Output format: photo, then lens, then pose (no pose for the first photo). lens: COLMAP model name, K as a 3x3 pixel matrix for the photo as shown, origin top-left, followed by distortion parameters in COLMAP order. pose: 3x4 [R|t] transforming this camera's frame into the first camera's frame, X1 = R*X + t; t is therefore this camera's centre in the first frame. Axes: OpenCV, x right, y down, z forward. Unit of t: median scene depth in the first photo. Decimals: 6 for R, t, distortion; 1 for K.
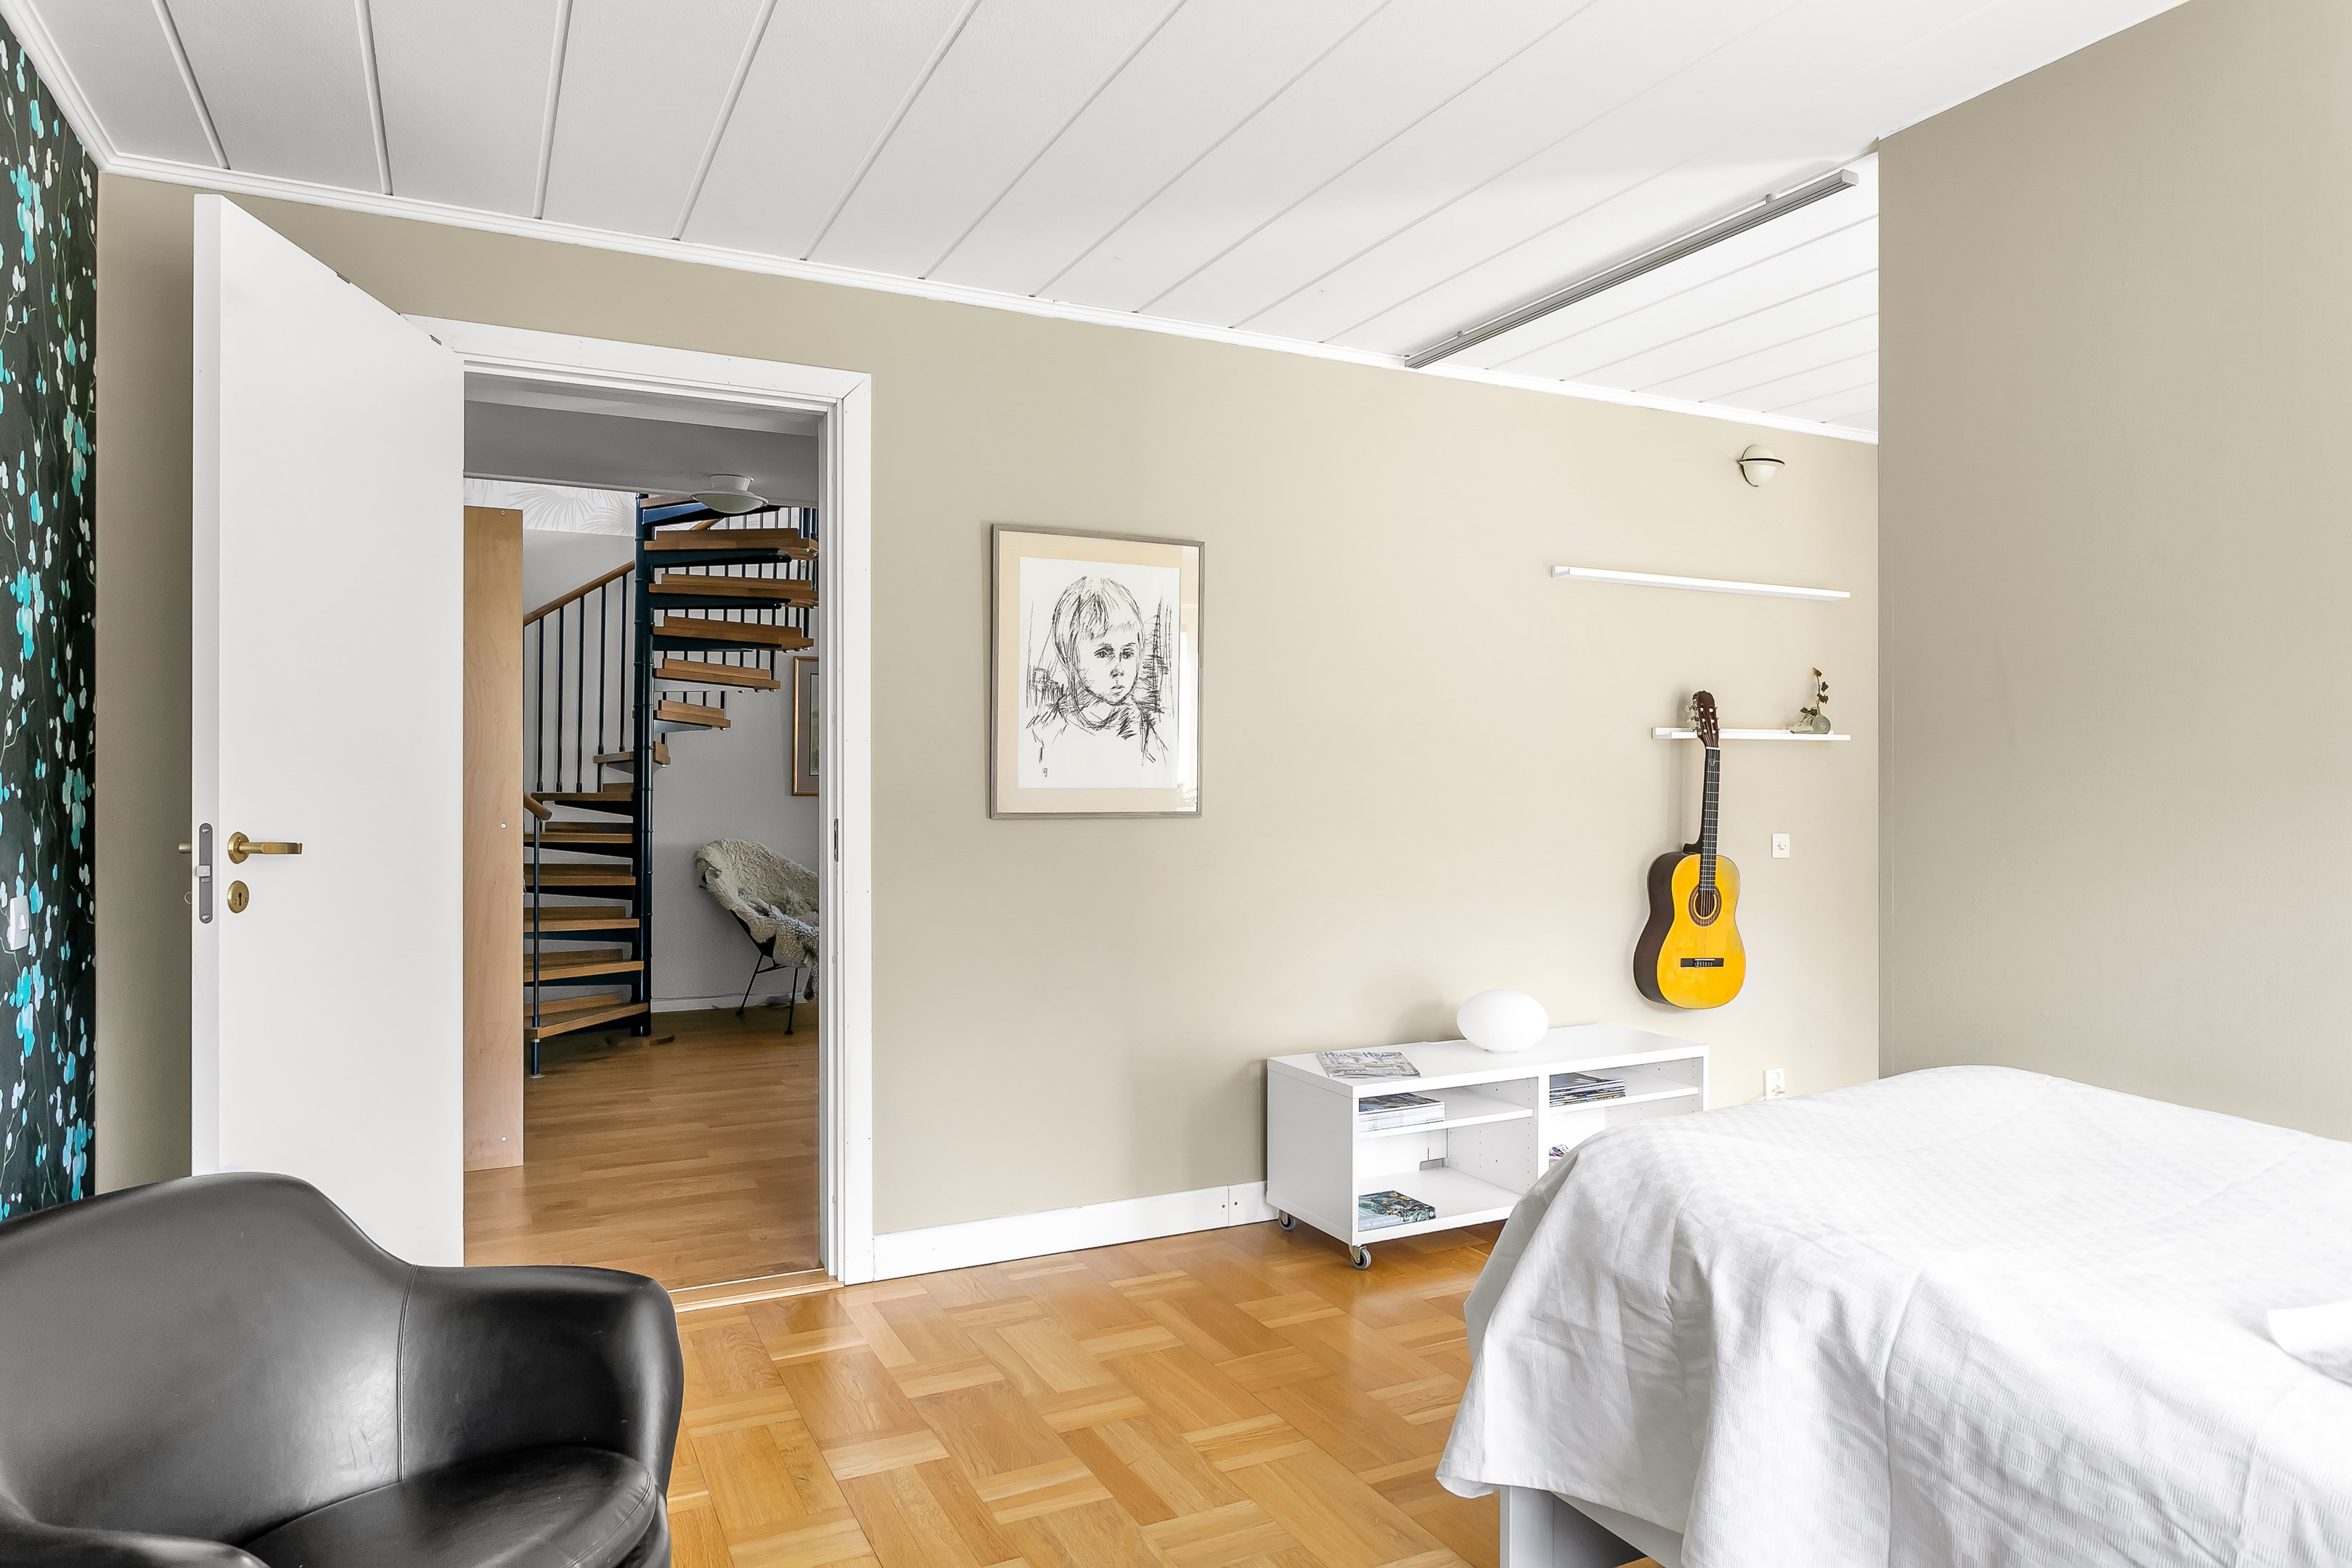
lens RADIAL K [[1424.1, 0, 1158.7], [0, 1424.1, 772.9], [0, 0, 1]] dist [-0.000099, -0.000392]
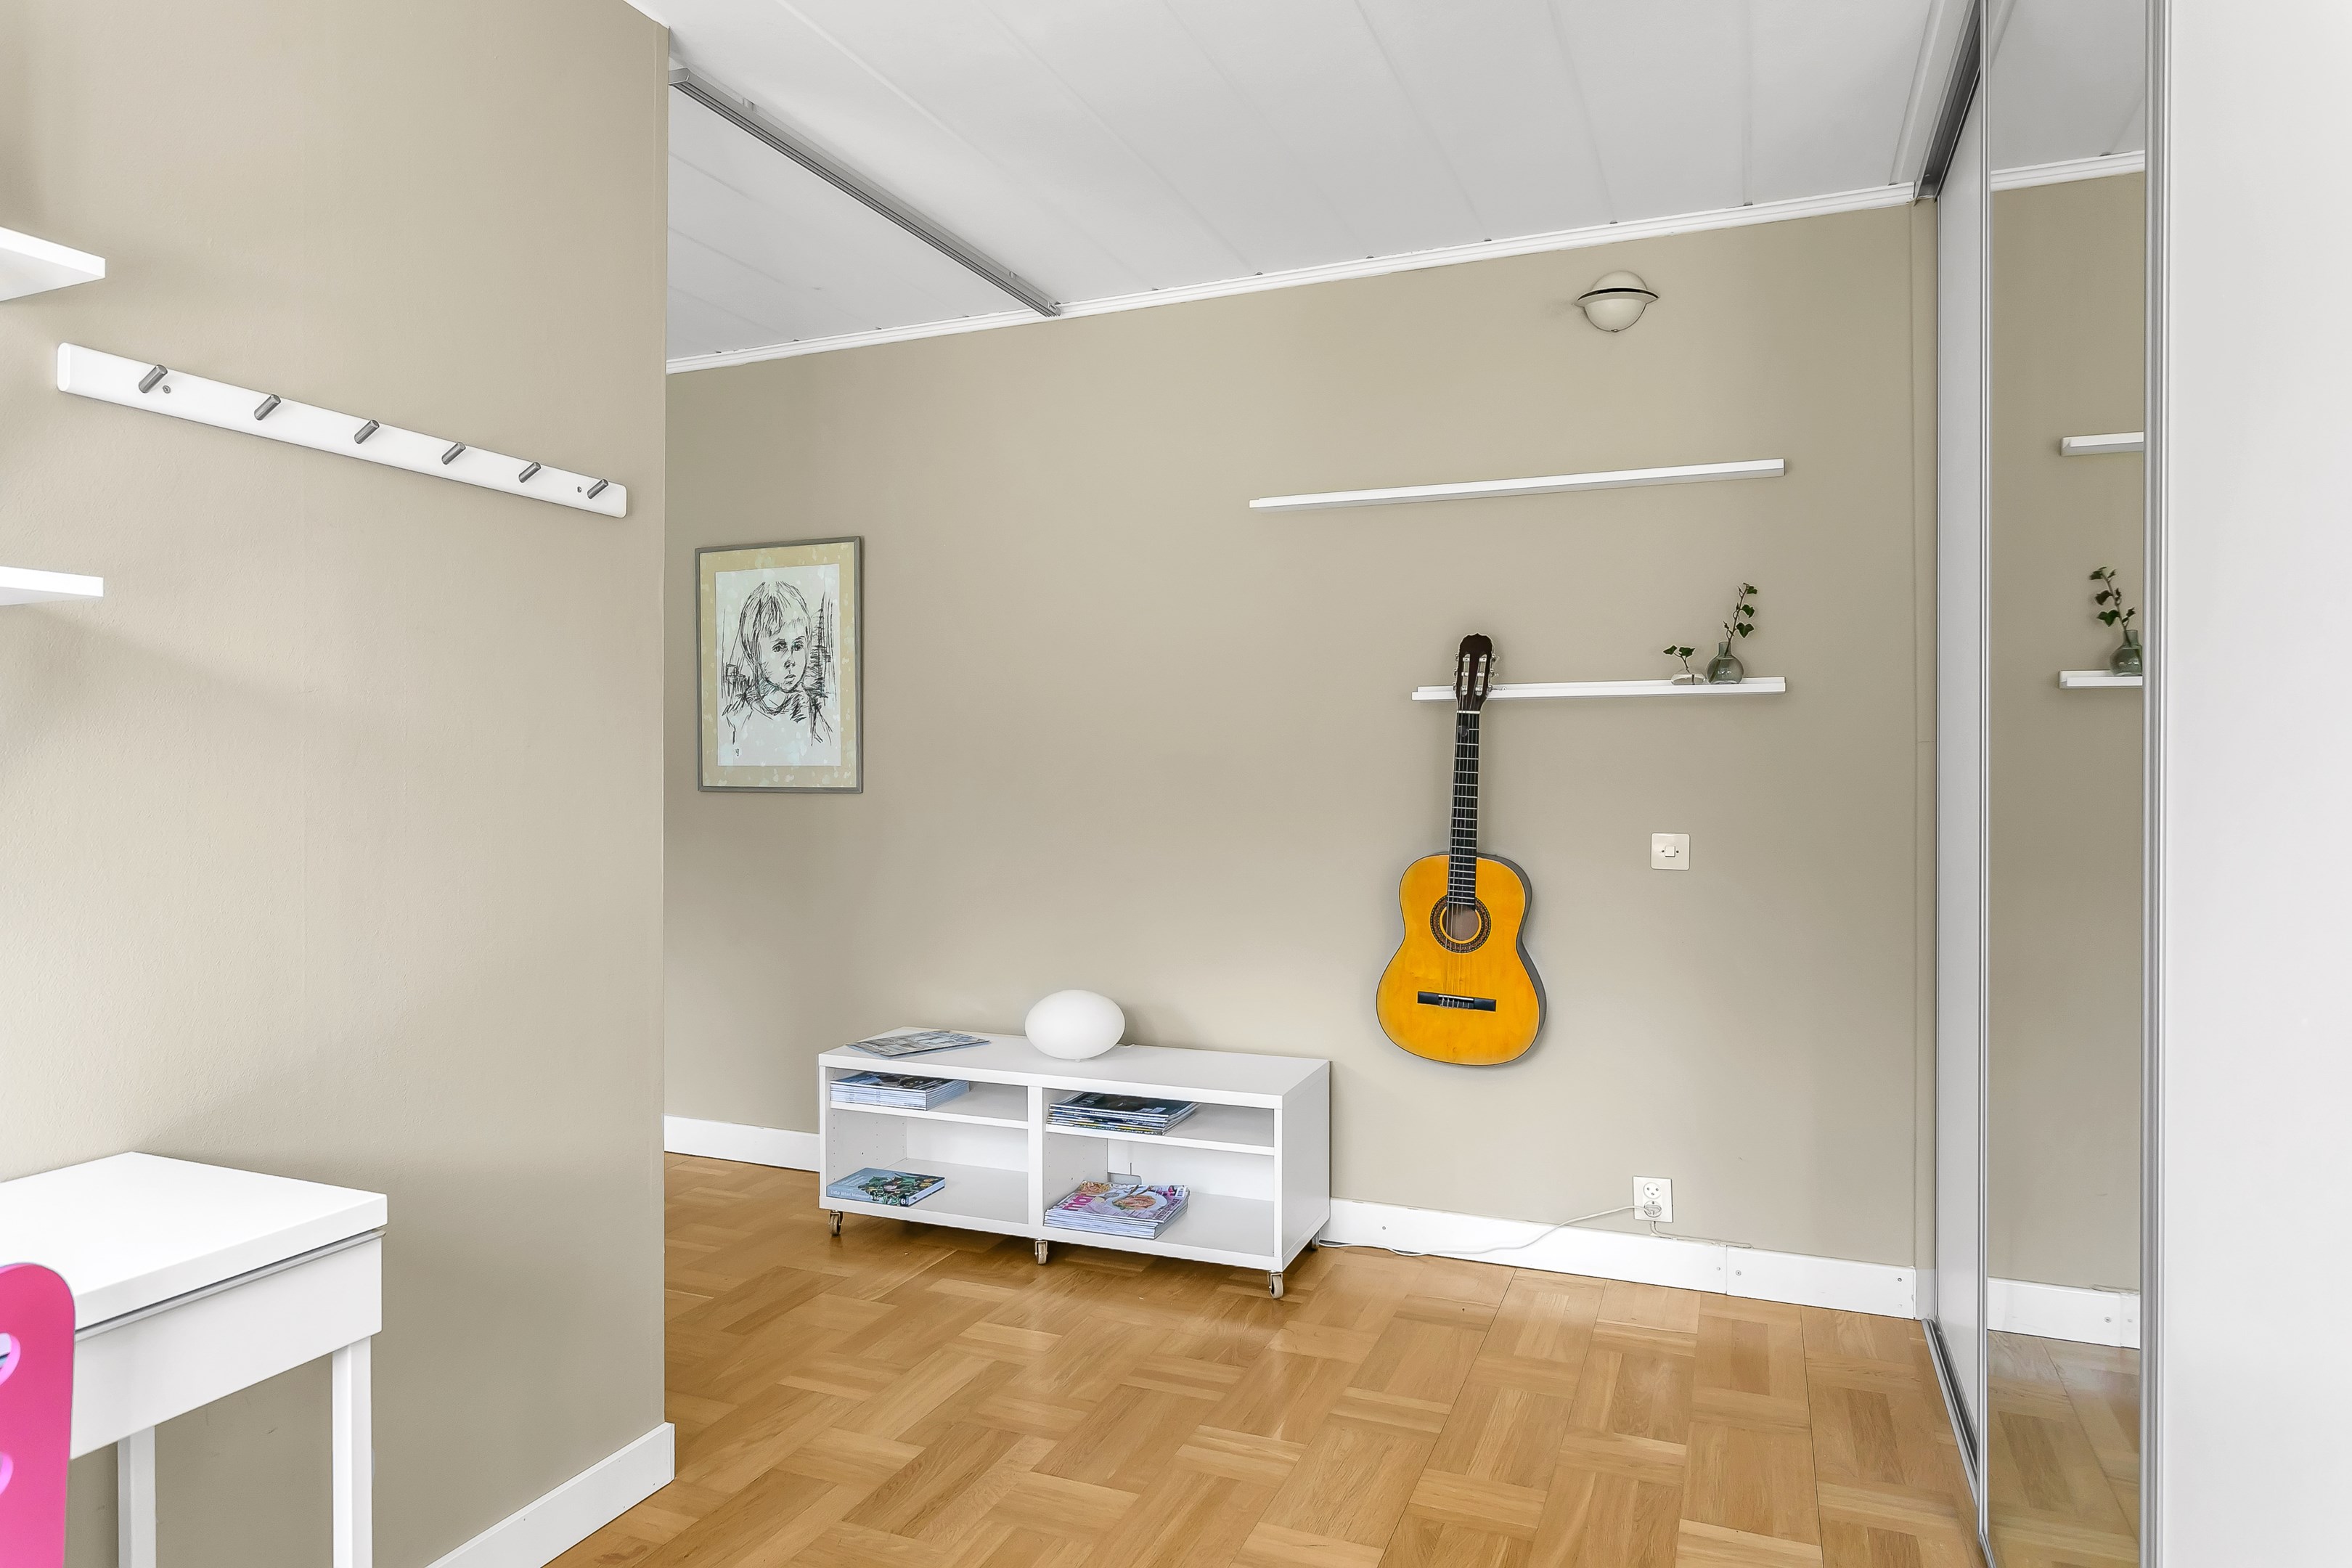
lens RADIAL K [[1392.2, 0, 1167.9], [0, 1392.2, 759.4], [0, 0, 1]] dist [-0.002633, -0.000231]
pose [[0.659423, -0.002494, -0.751768, 0.999903], [0.007448, 0.999967, 0.003216, 0.004435], [0.751735, -0.007720, 0.659420, 0.494701]]
